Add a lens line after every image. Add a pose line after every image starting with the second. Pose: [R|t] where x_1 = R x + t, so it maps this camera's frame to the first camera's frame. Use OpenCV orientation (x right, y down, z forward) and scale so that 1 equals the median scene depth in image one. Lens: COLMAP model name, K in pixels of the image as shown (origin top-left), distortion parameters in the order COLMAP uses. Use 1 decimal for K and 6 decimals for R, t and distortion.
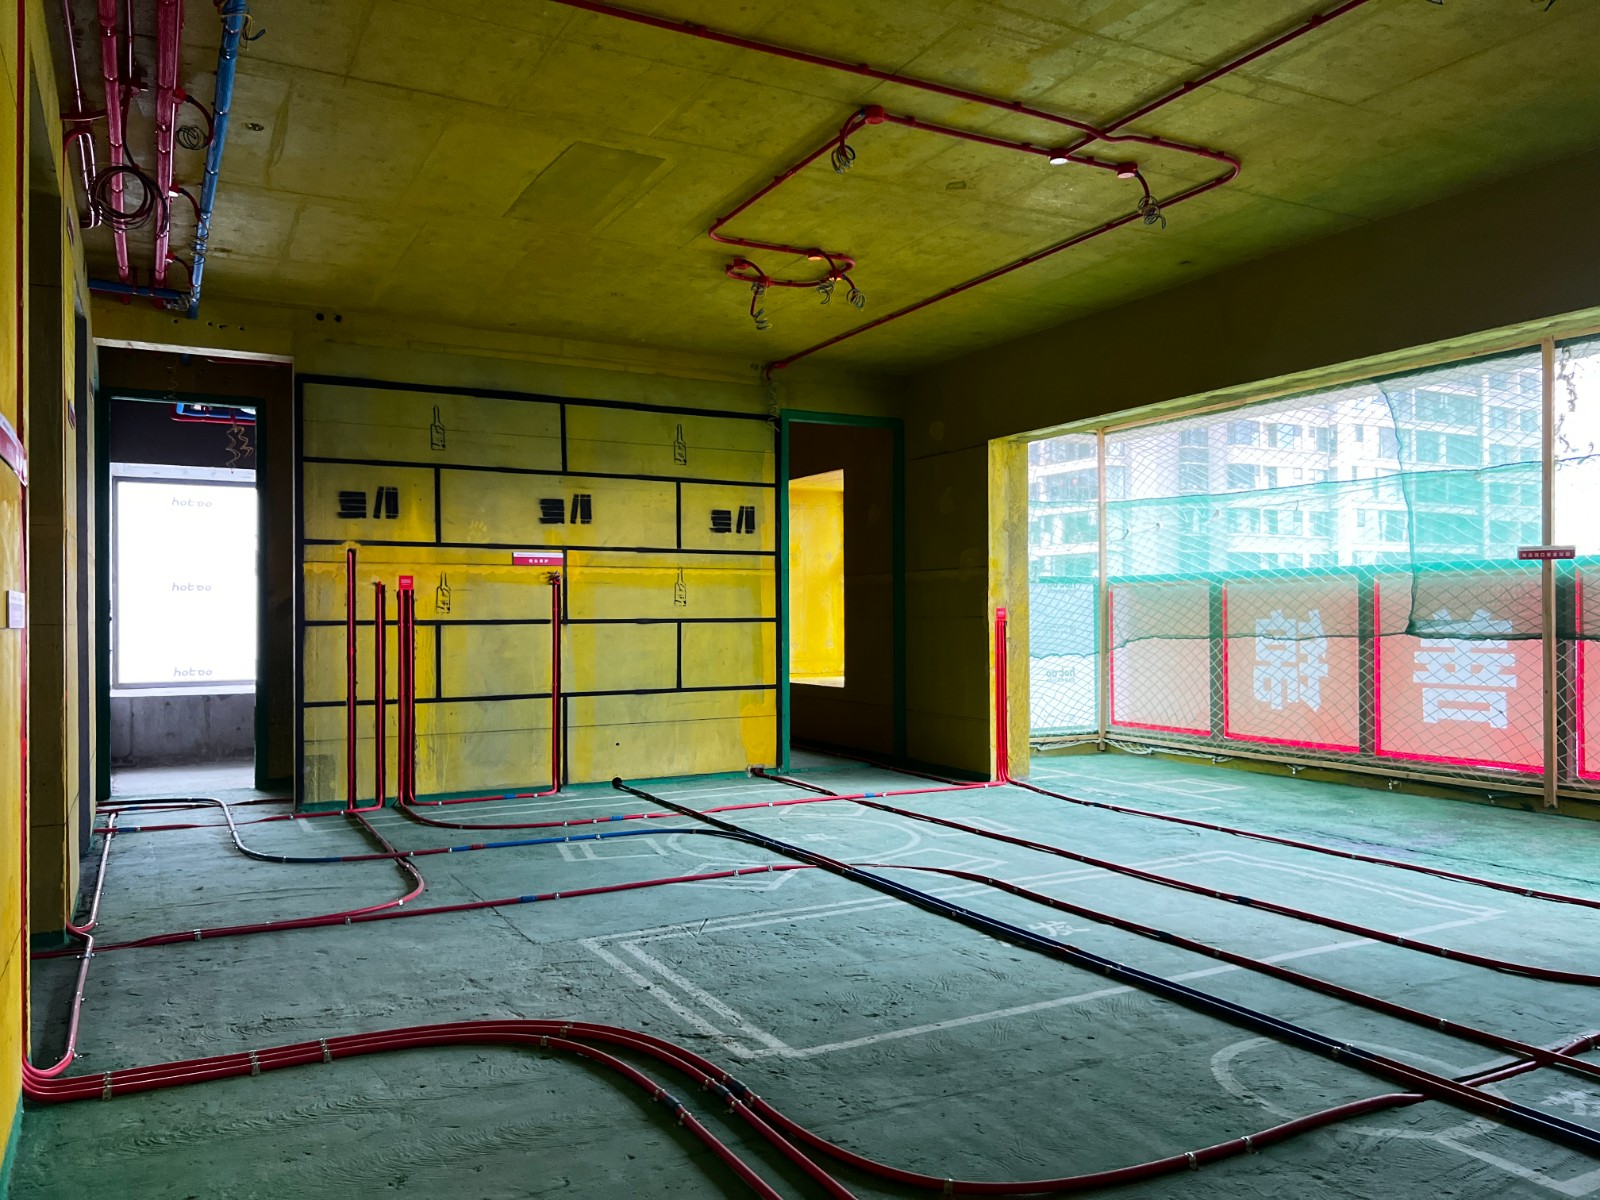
lens RADIAL K [[1207.3, 0, 800.0], [0, 1207.3, 600.0], [0, 0, 1]] dist [0.101822, -0.127237]
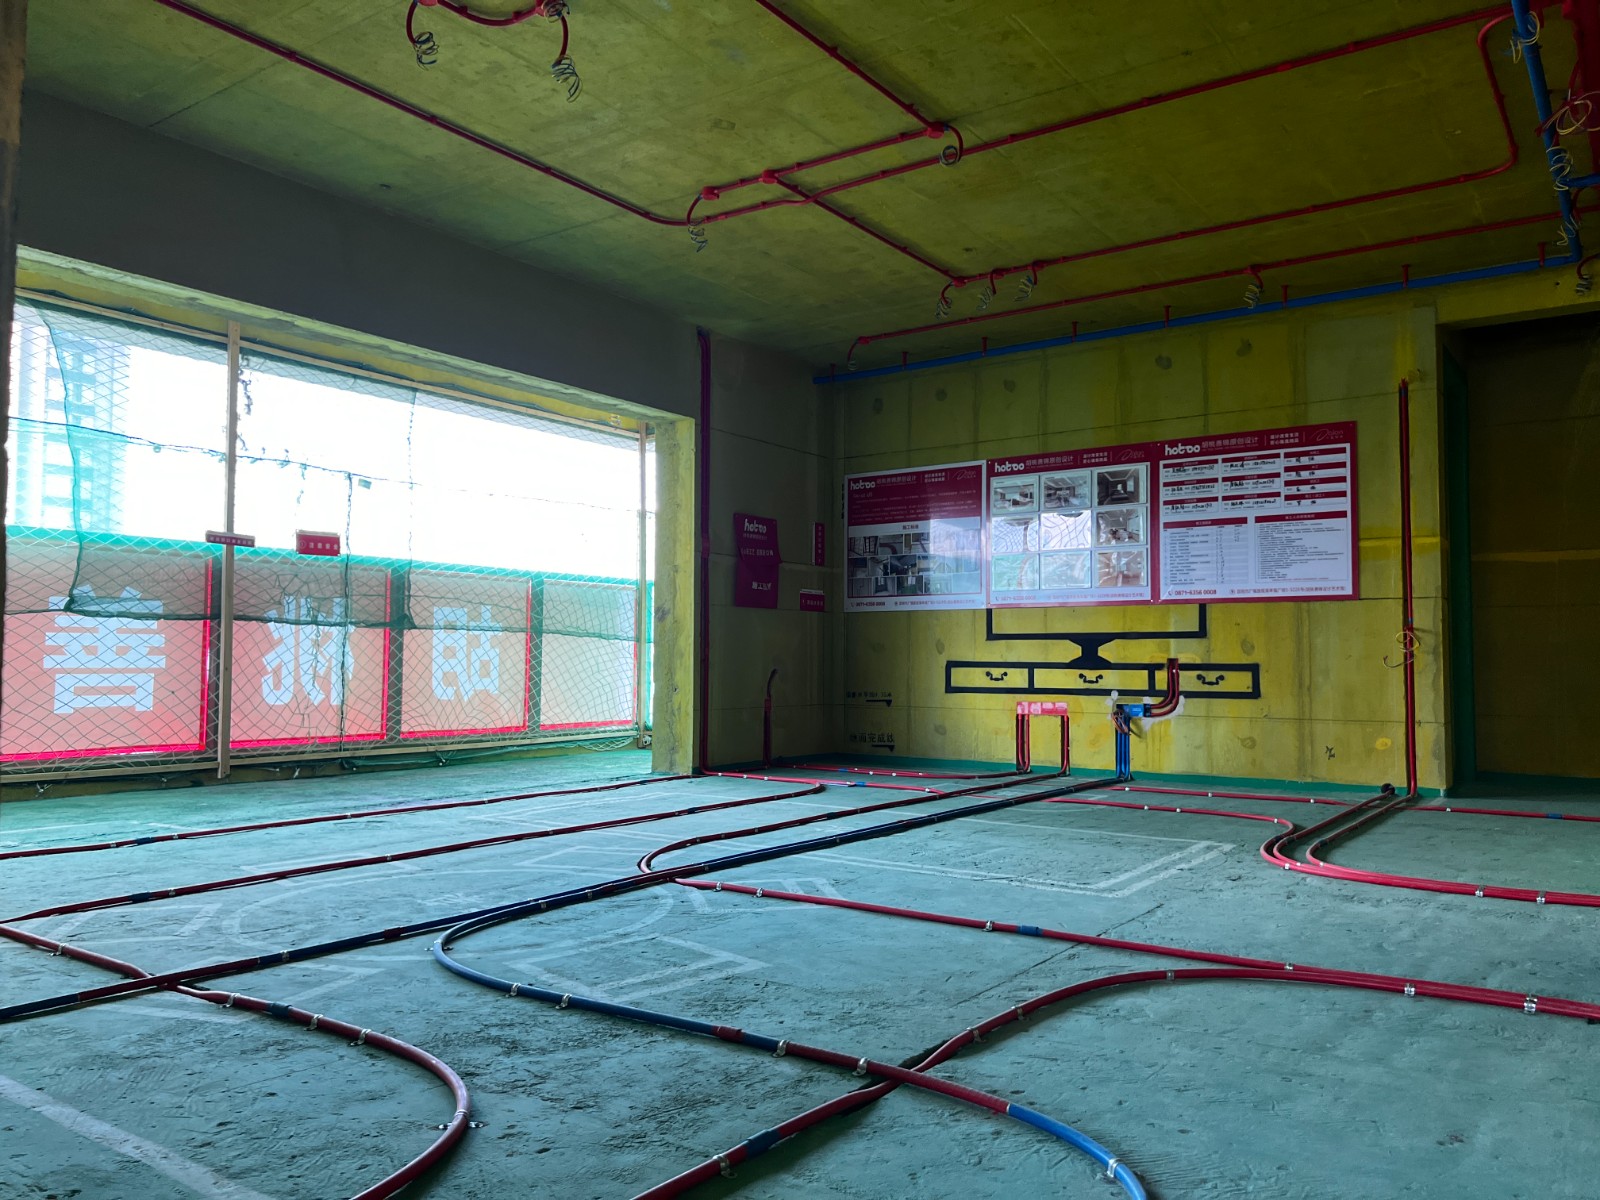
lens RADIAL K [[1207.3, 0, 800.0], [0, 1207.3, 600.0], [0, 0, 1]] dist [0.101822, -0.127237]
pose [[-0.447402, 0.050554, 0.892903, -0.538373], [-0.013298, 0.997915, -0.063163, 0.071777], [-0.894234, -0.040133, -0.445797, 0.978956]]
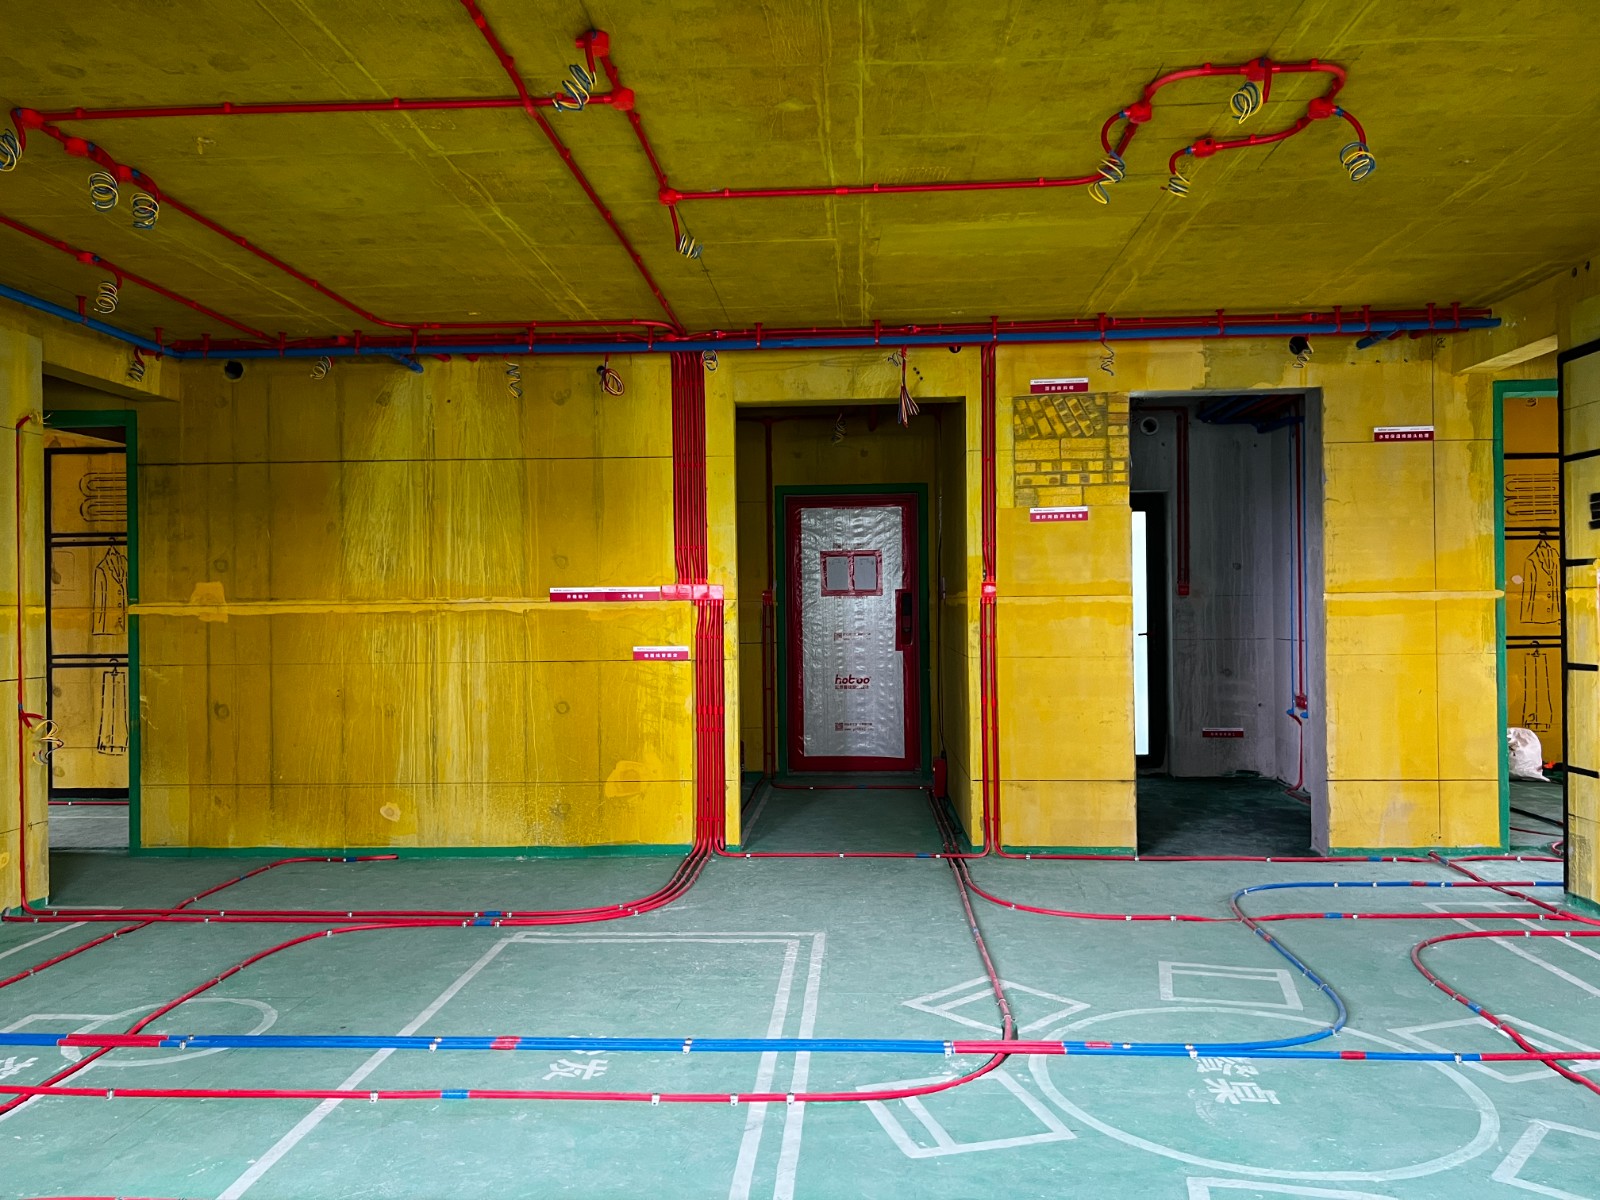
lens RADIAL K [[1207.3, 0, 800.0], [0, 1207.3, 600.0], [0, 0, 1]] dist [0.101822, -0.127237]
pose [[-0.517758, 0.007577, -0.855493, 0.533673], [0.024657, 0.999678, -0.006069, -0.031120], [0.855172, -0.024236, -0.517778, 0.982500]]
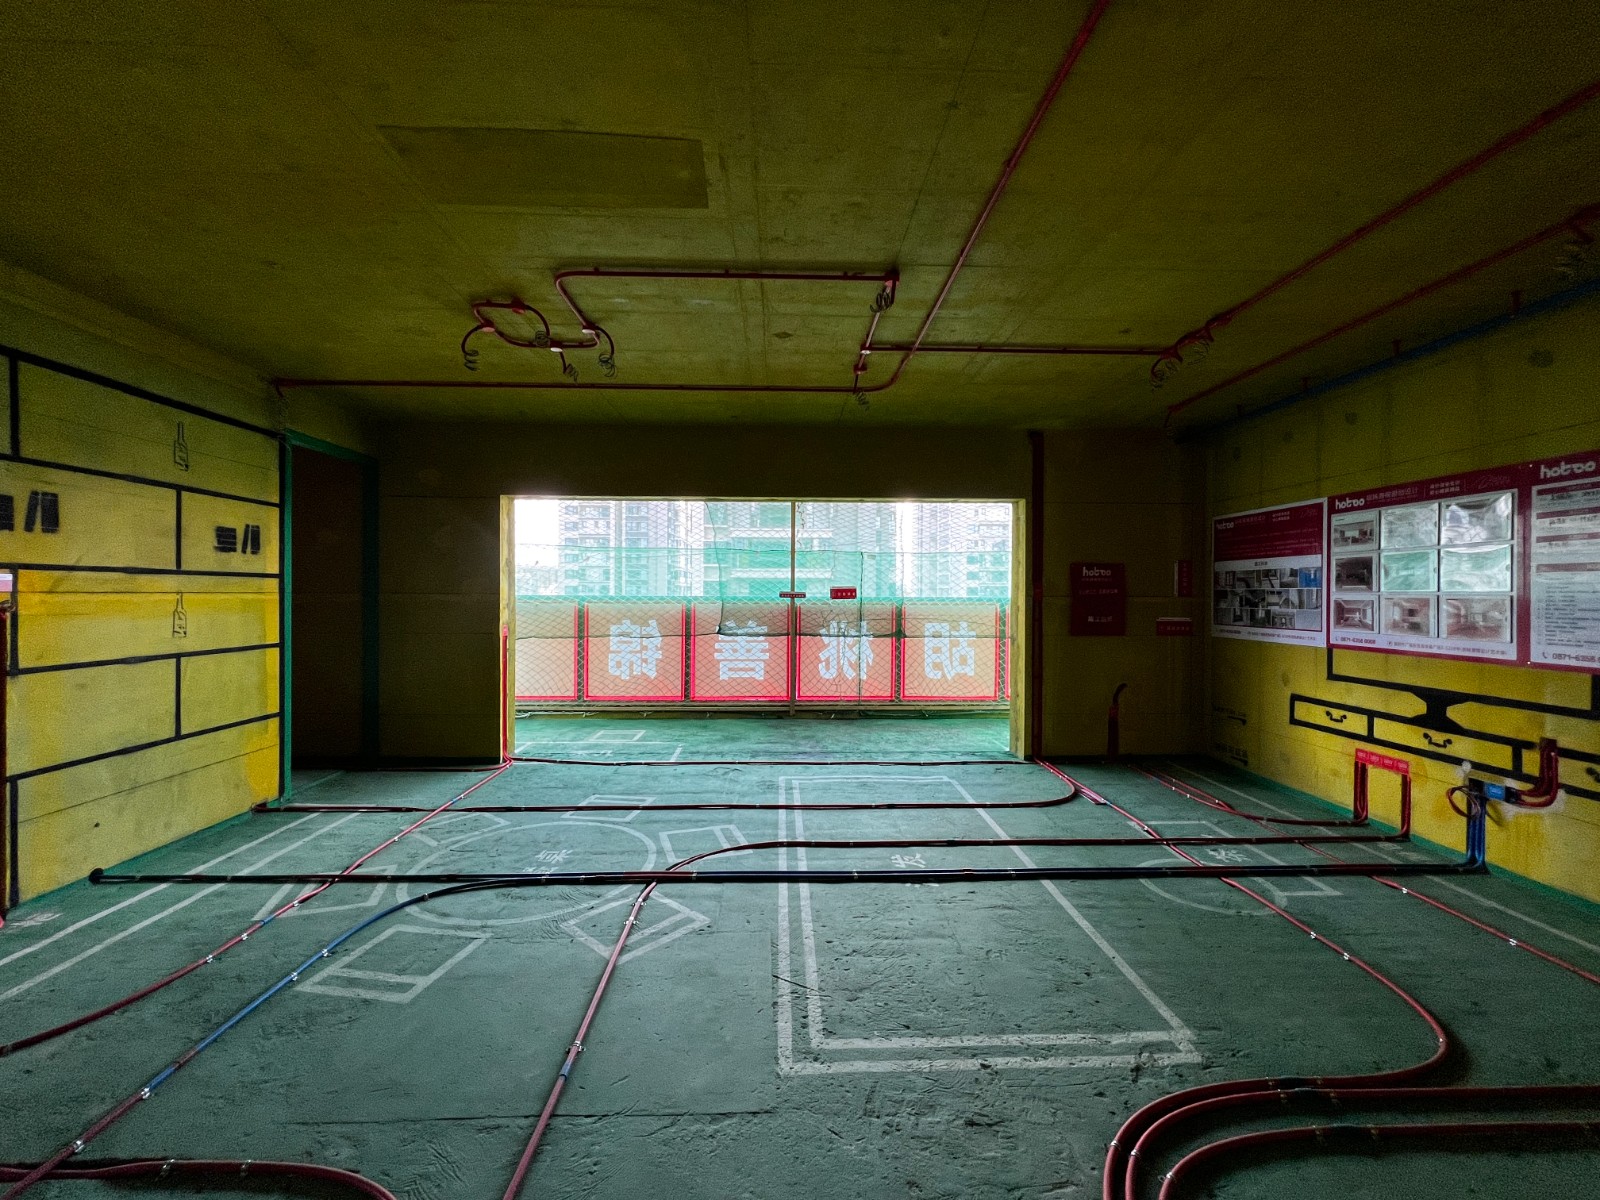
lens RADIAL K [[648.9, 0, 797.3], [0, 648.9, 590.7], [0, 0, 1]] dist [0.001476, 0.000282]
pose [[0.444915, 0.010695, 0.895509, -0.360654], [-0.018191, 0.999830, -0.002903, -0.039490], [-0.895388, -0.014999, 0.445034, 0.475714]]
